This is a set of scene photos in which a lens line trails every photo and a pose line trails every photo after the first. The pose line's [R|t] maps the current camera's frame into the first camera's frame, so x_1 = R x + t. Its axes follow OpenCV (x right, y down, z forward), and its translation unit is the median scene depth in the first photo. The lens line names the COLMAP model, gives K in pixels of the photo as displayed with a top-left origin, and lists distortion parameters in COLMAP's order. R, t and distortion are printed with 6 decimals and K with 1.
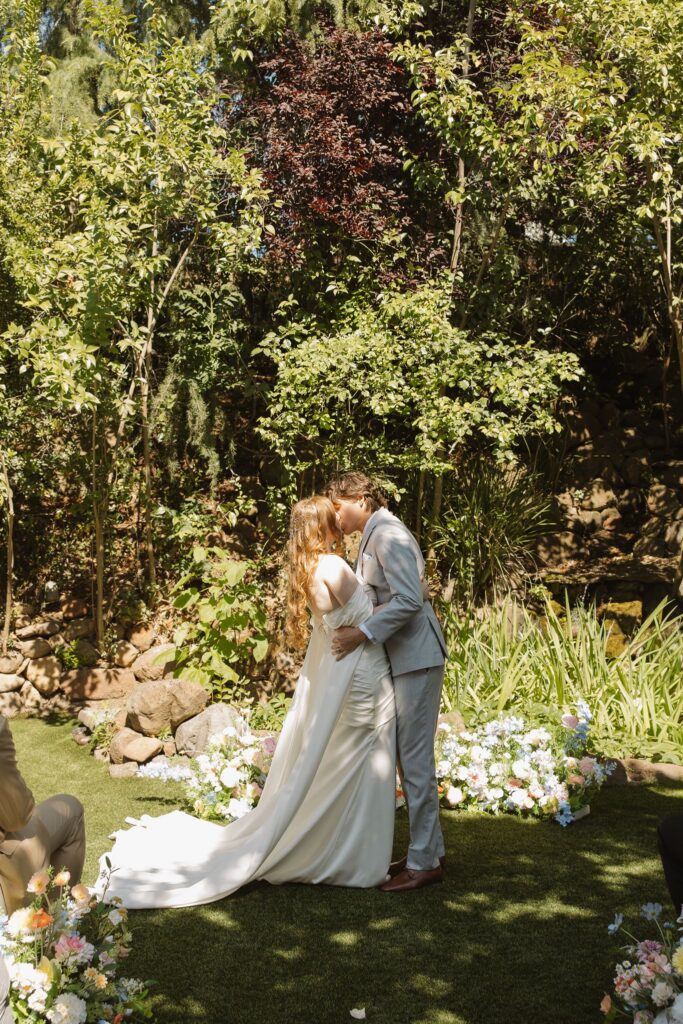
lens RADIAL K [[1058.9, 0, 341.5], [0, 1058.9, 512.0], [0, 0, 1]] dist [-0.003129, 0.017507]
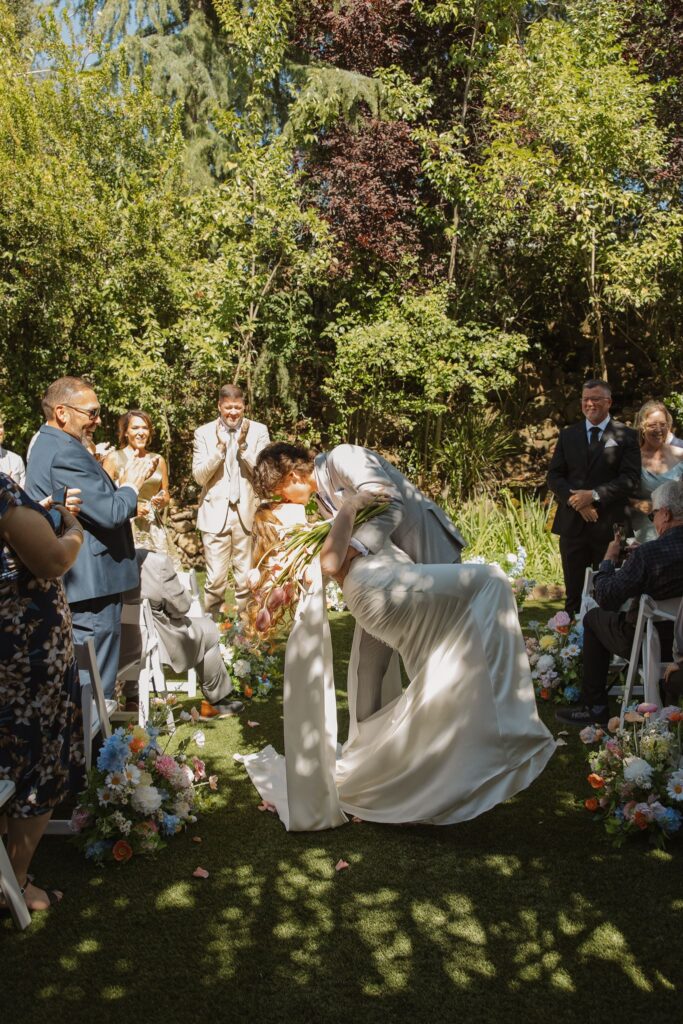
lens RADIAL K [[726.0, 0, 341.5], [0, 726.0, 512.0], [0, 0, 1]] dist [-0.001913, -0.004004]
pose [[0.998972, -0.002572, -0.045251, -0.003802], [0.006602, 0.995997, 0.089141, 0.012534], [0.044841, -0.089348, 0.994991, -0.088251]]
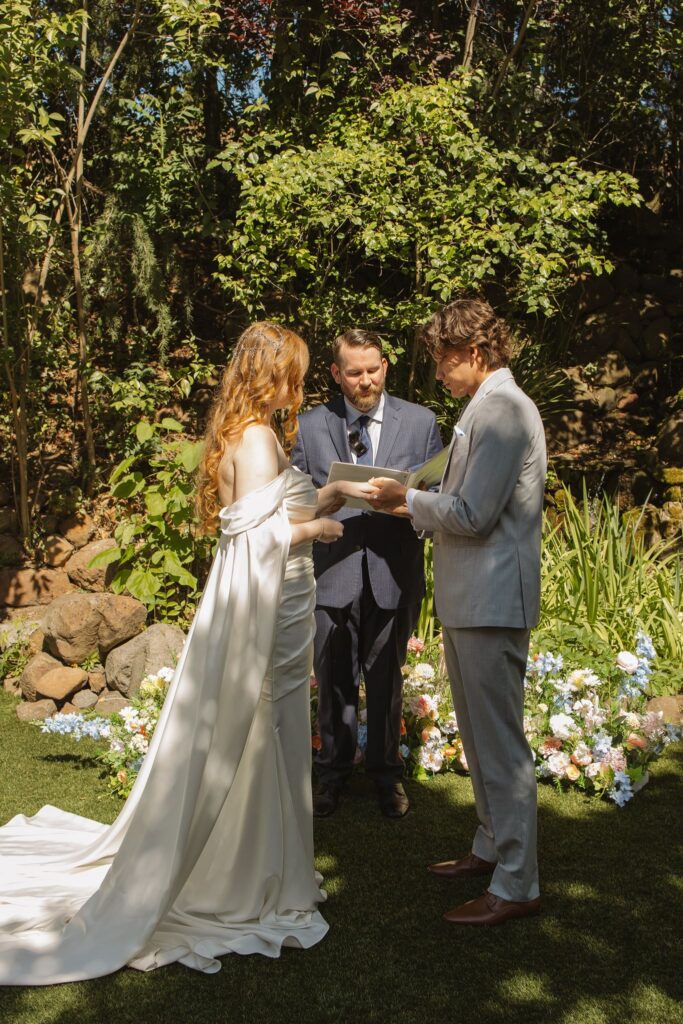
lens RADIAL K [[1154.3, 0, 341.5], [0, 1154.3, 512.0], [0, 0, 1]] dist [0.008135, -0.007580]
pose [[0.999702, 0.011867, 0.021328, -0.002302], [-0.014075, 0.994205, 0.106580, 0.005726], [-0.019940, -0.106848, 0.994075, 0.128853]]
